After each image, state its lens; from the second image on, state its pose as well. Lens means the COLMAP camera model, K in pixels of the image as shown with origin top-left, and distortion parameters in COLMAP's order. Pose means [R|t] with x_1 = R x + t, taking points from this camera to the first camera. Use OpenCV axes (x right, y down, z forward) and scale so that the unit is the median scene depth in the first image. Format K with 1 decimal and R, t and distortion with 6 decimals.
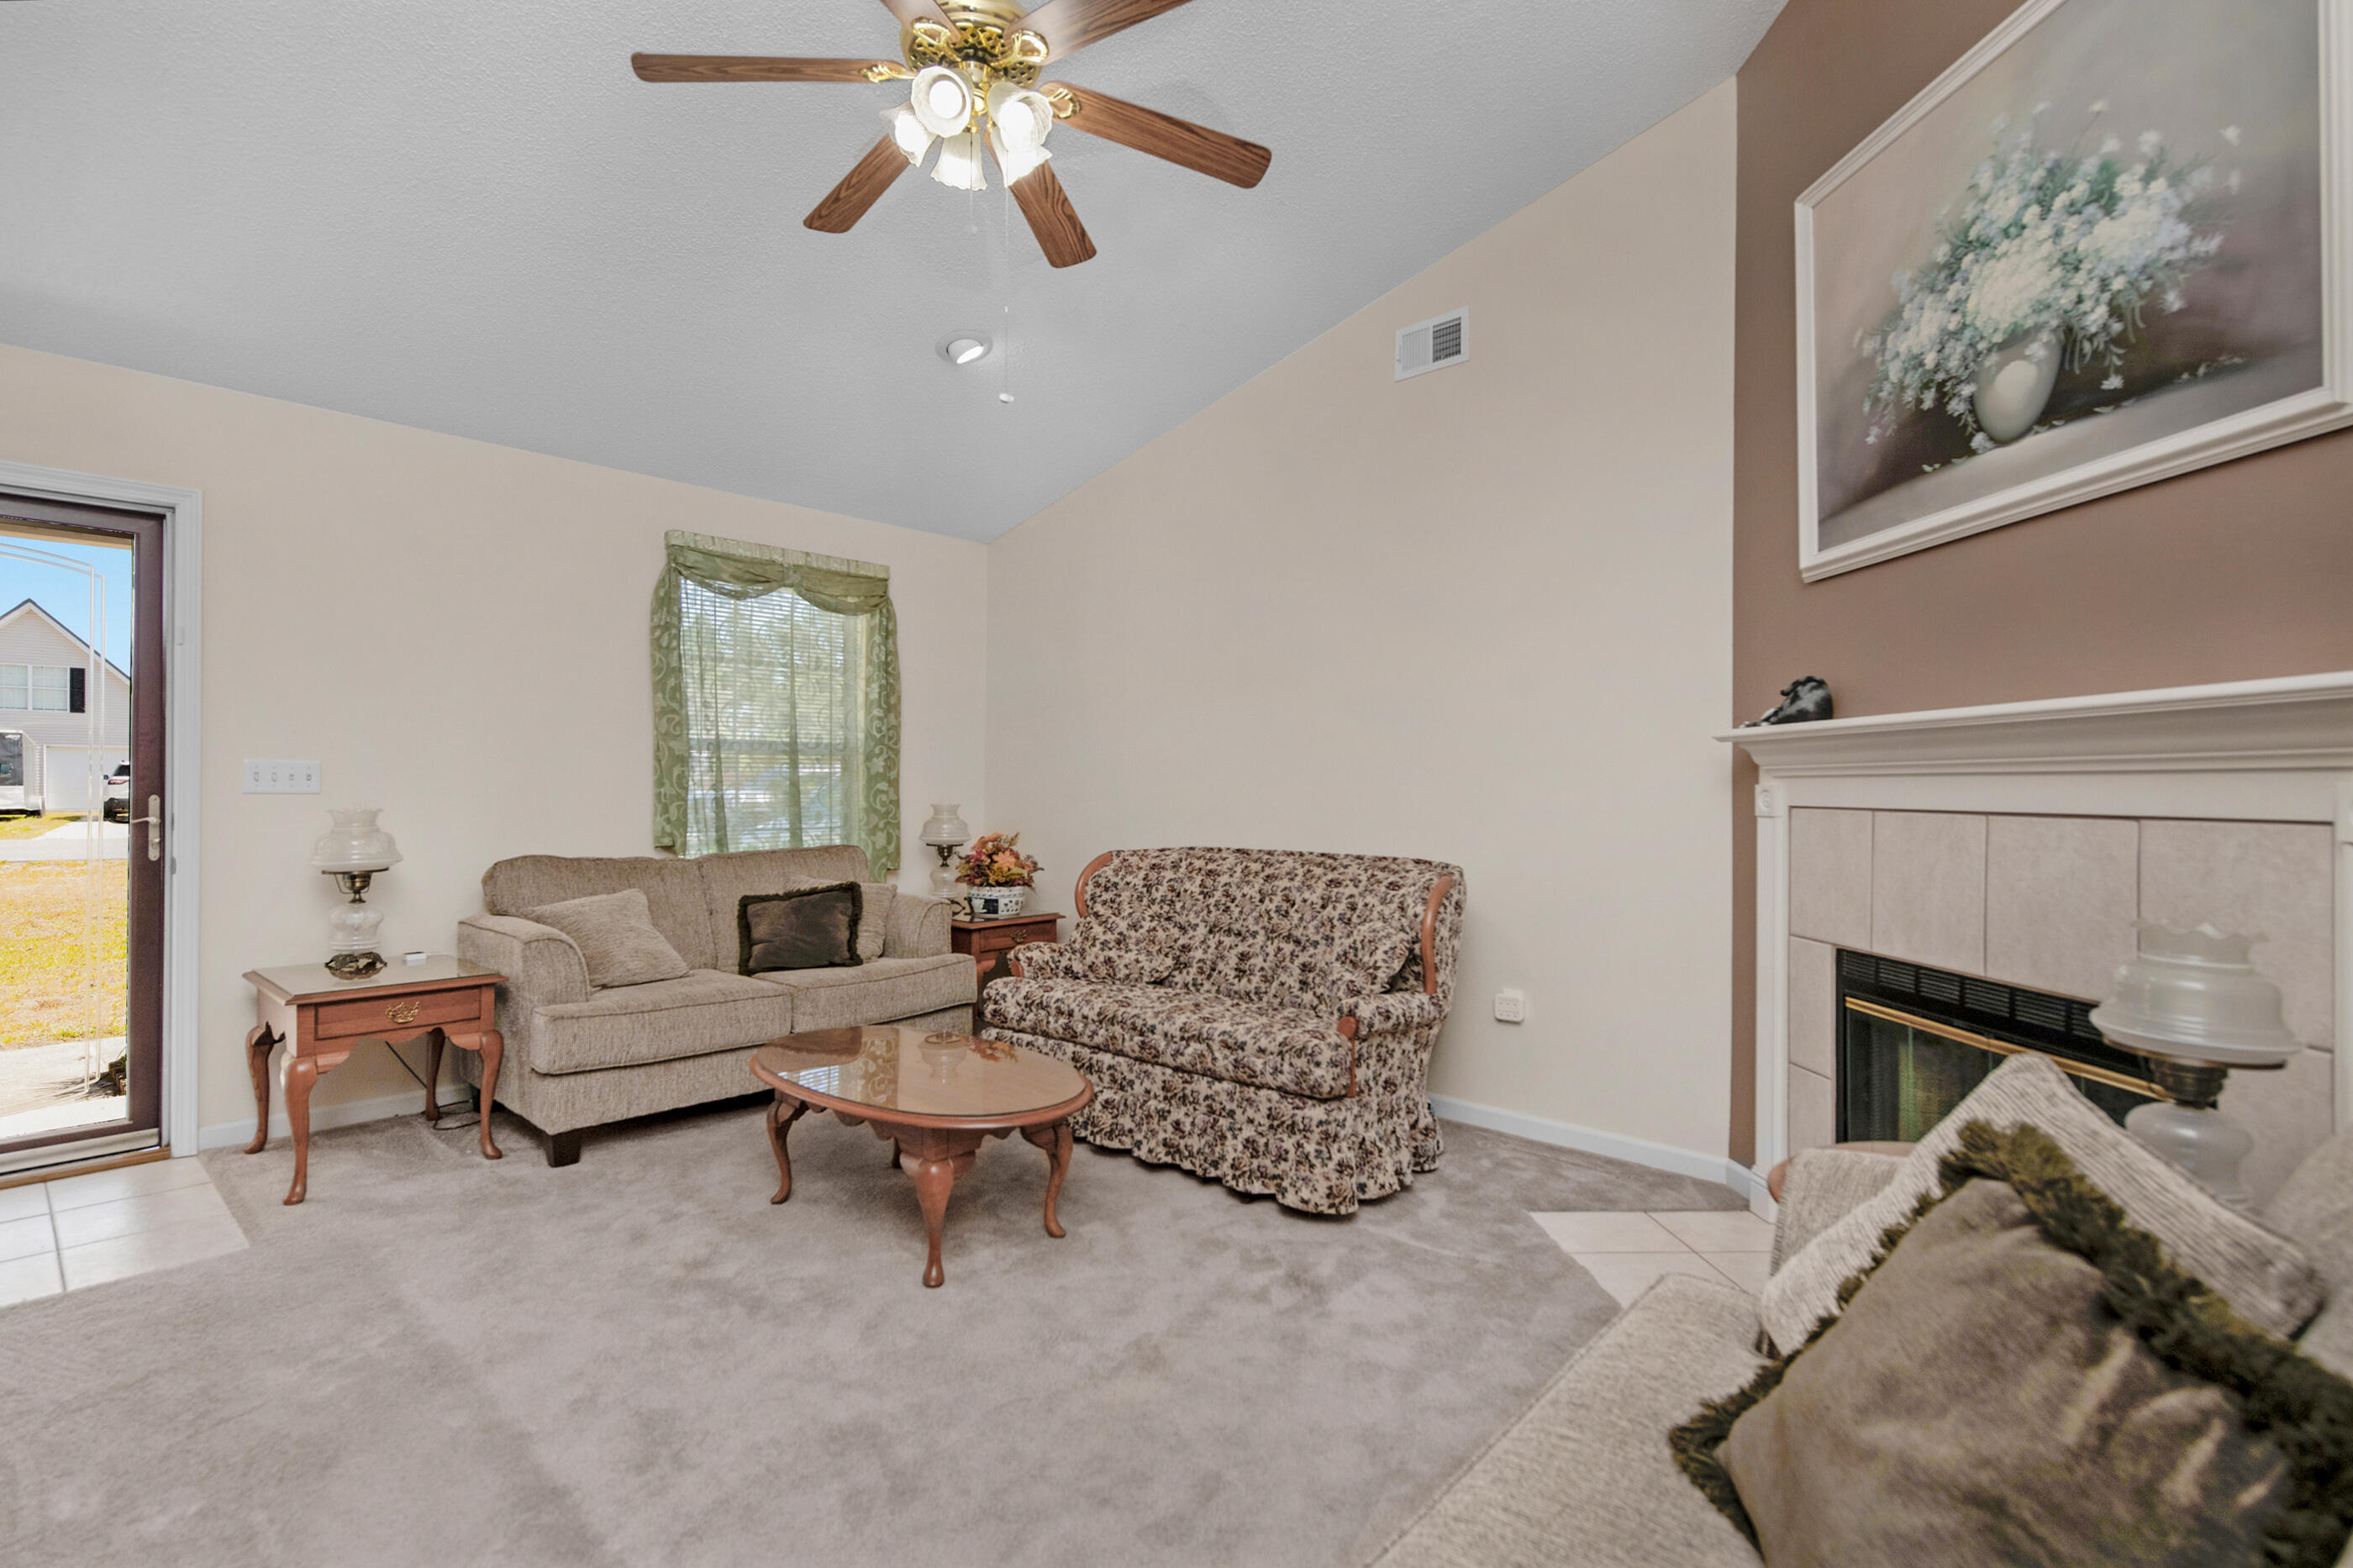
lens RADIAL K [[1139.6, 0, 1166.4], [0, 1139.6, 785.2], [0, 0, 1]] dist [0.009209, -0.000407]
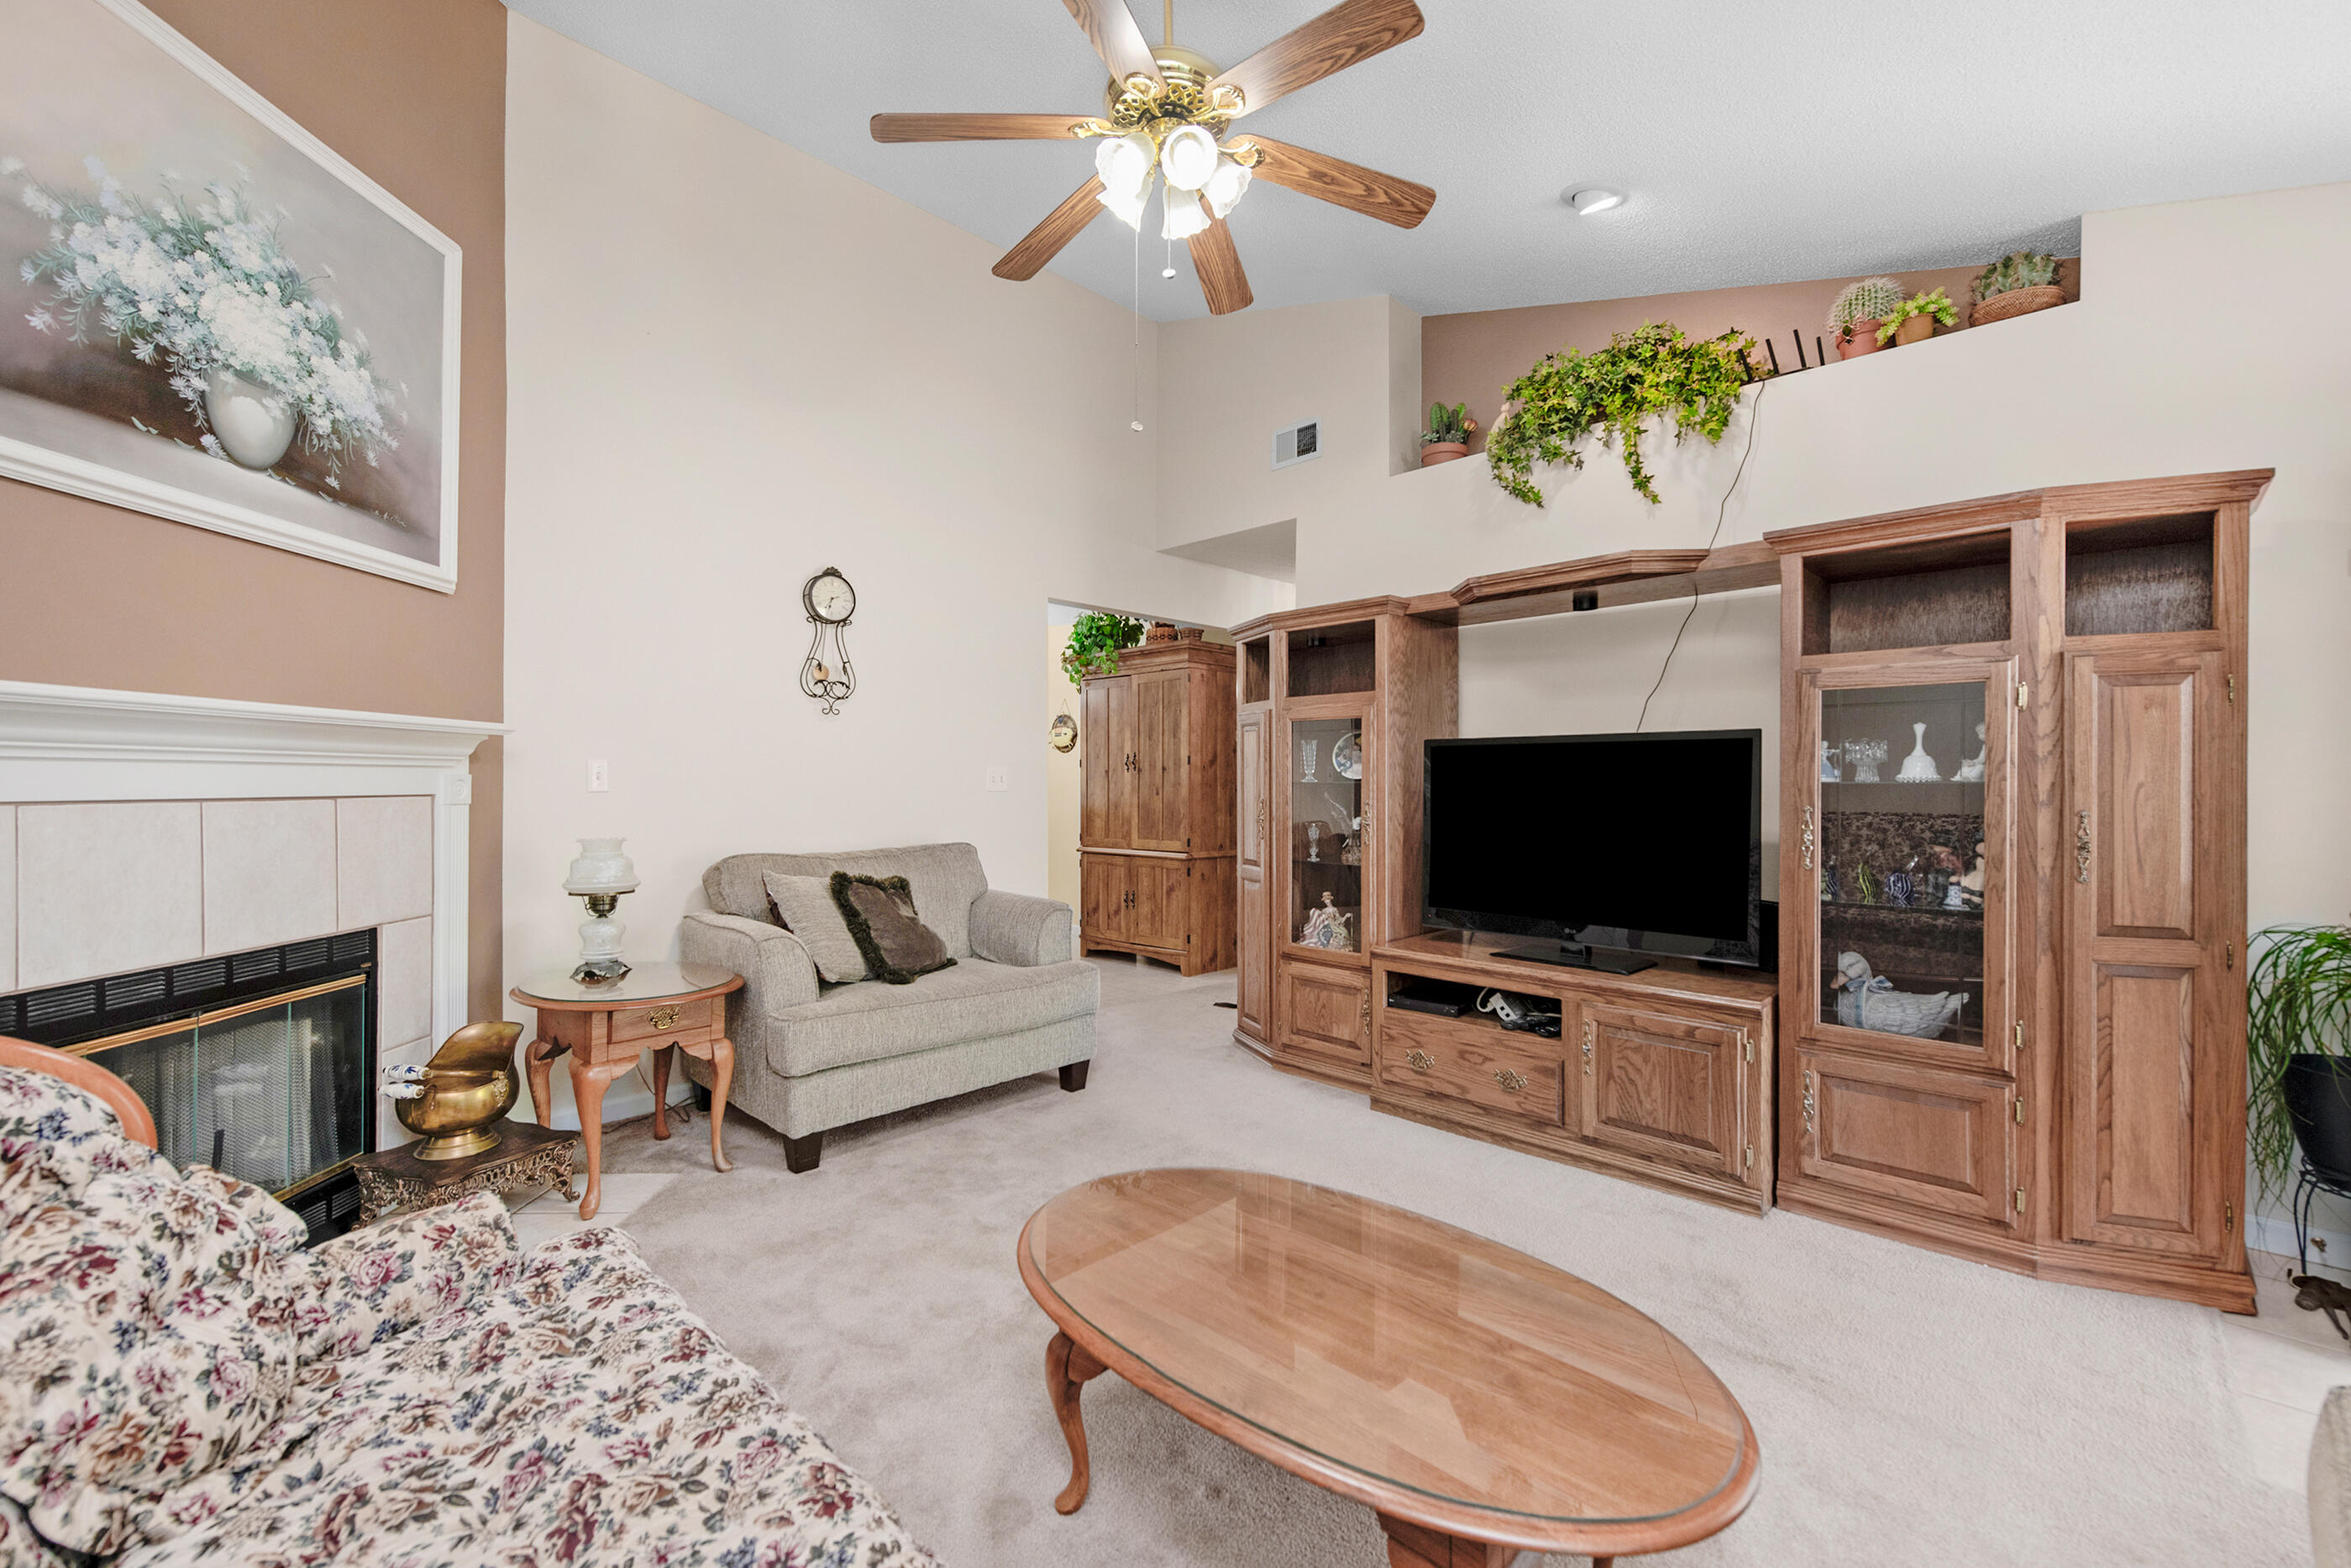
lens RADIAL K [[946.1, 0, 1190.5], [0, 946.1, 775.9], [0, 0, 1]] dist [0.007656, -0.002592]
pose [[-0.999886, -0.007363, 0.013207, -0.186587], [-0.007422, 0.999963, -0.004389, -0.000582], [-0.013174, -0.004487, -0.999903, 1.785541]]
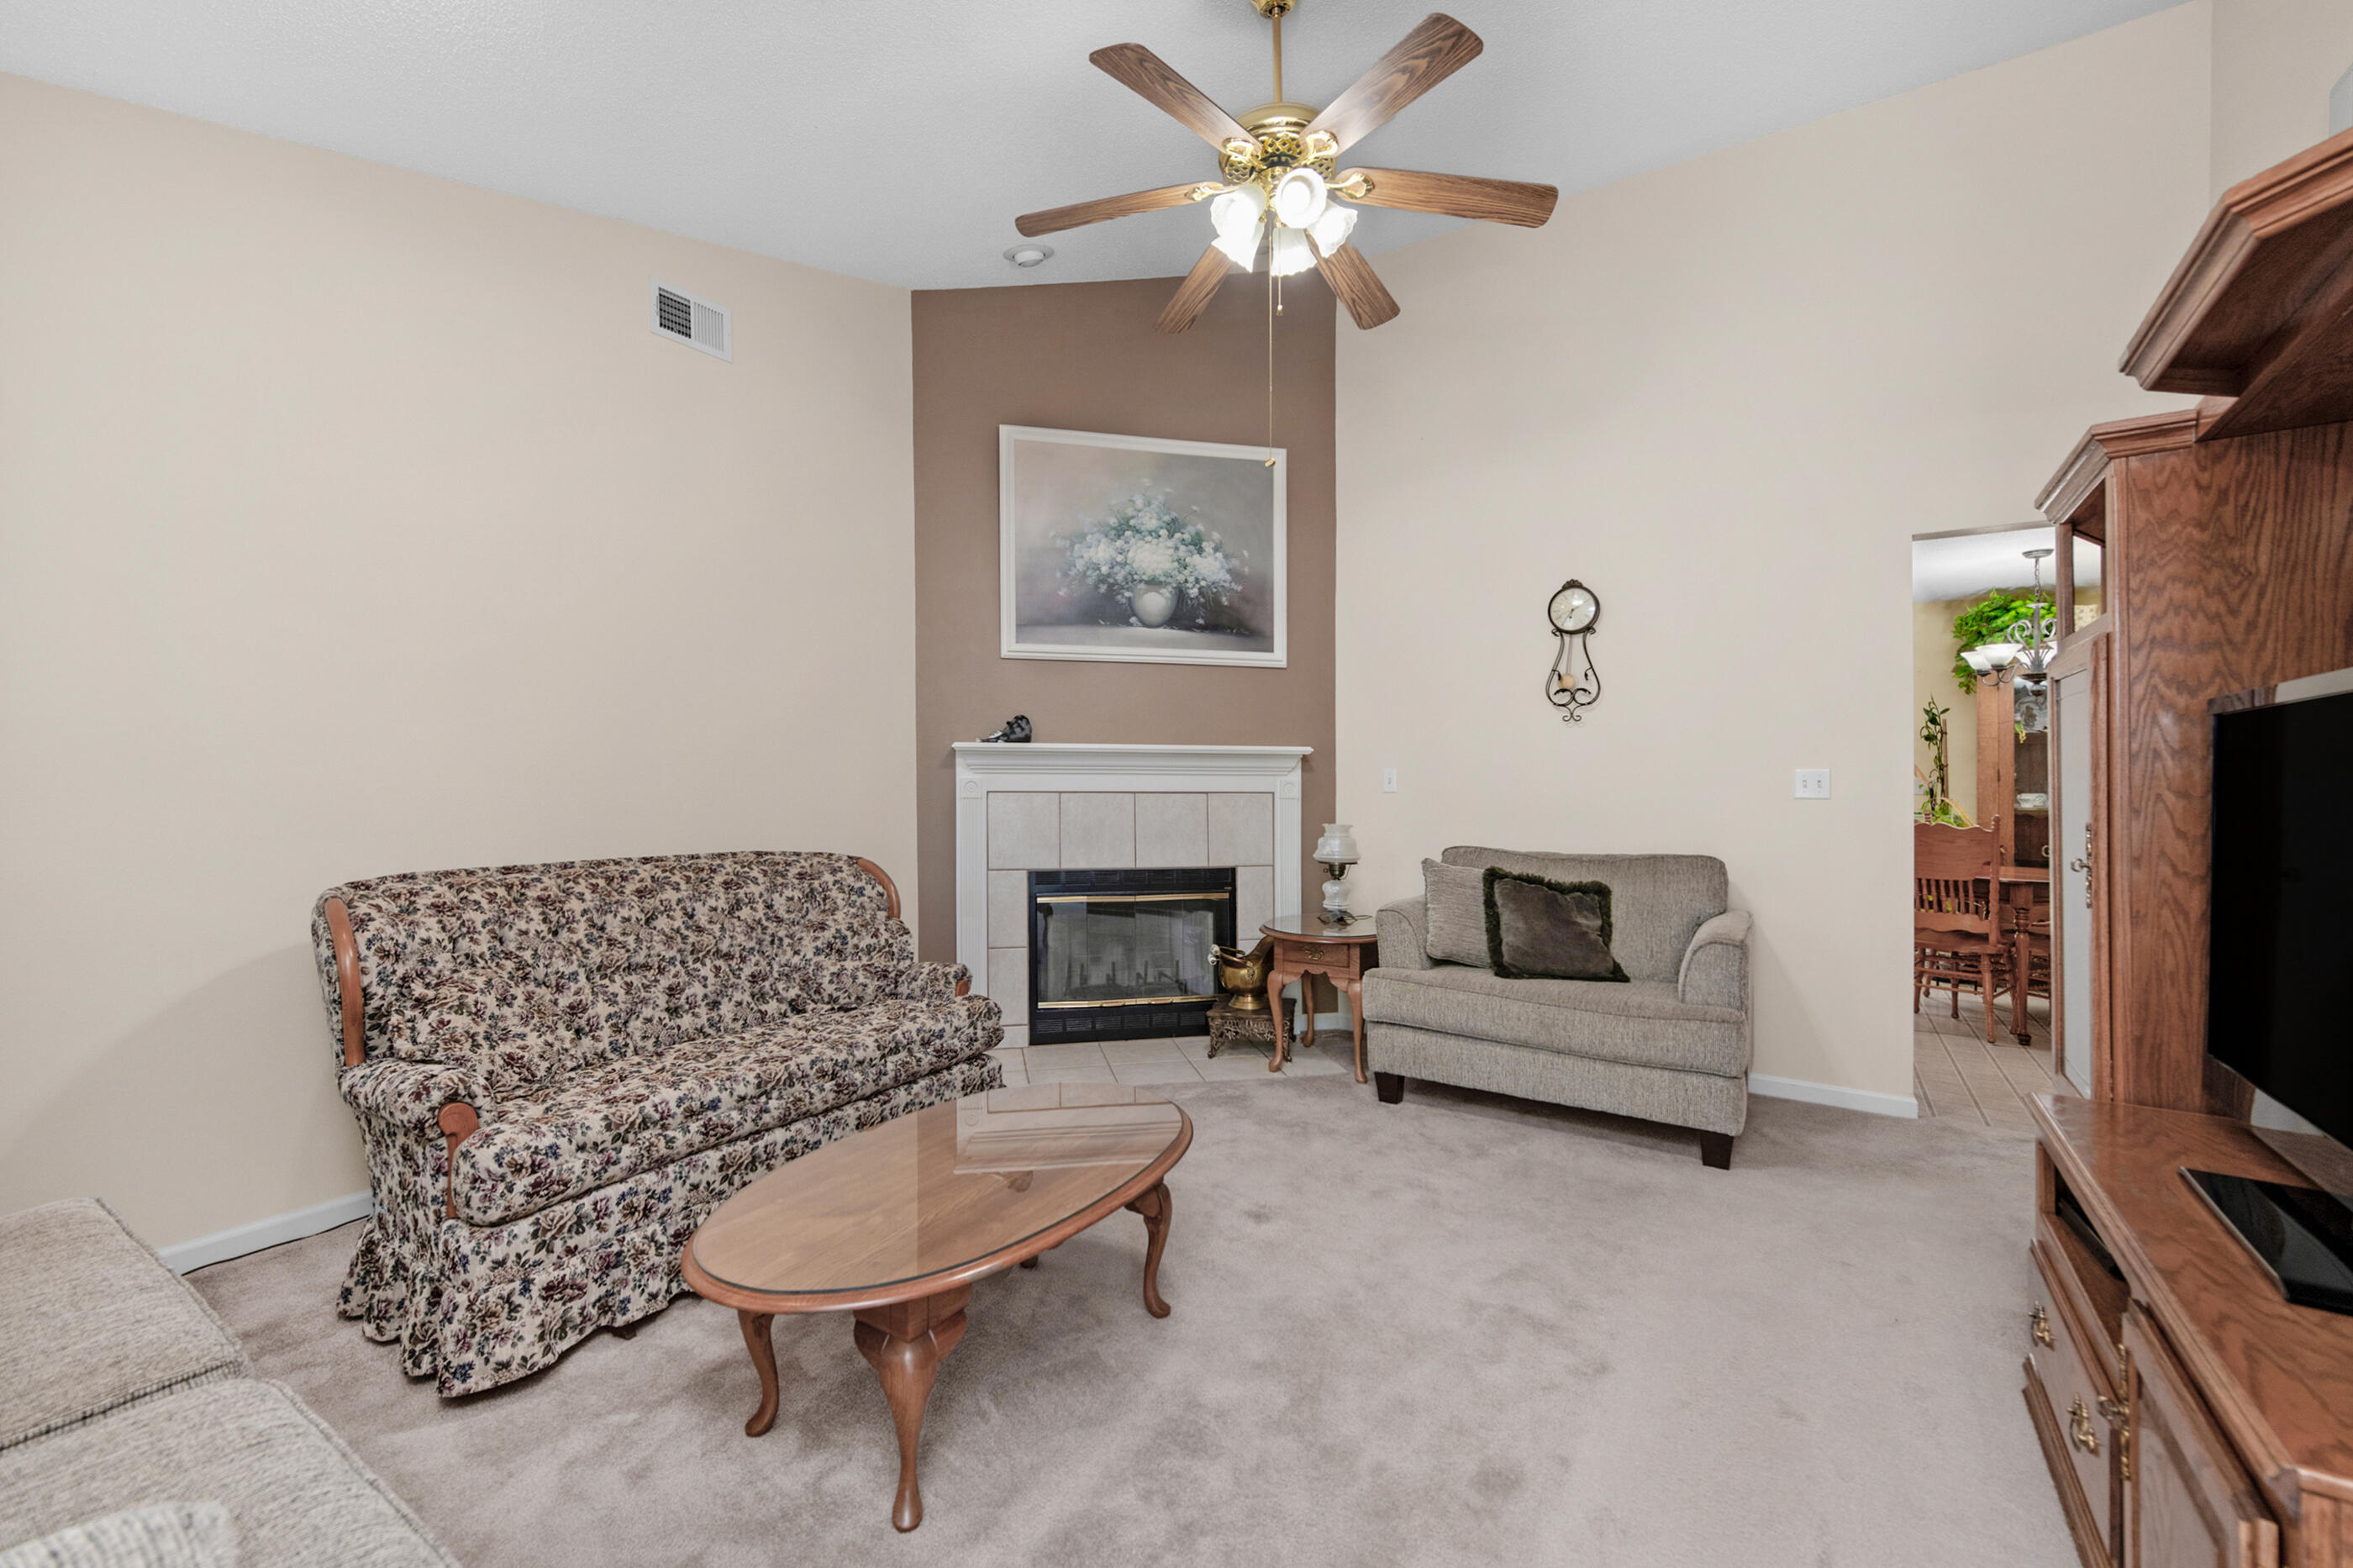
lens RADIAL K [[947.0, 0, 1190.5], [0, 947.0, 784.1], [0, 0, 1]] dist [0.007656, -0.002592]
pose [[-0.198492, -0.006817, 0.980079, -1.028629], [-0.005207, 0.999969, 0.005901, -0.002472], [-0.980089, -0.003932, -0.198522, 1.205167]]
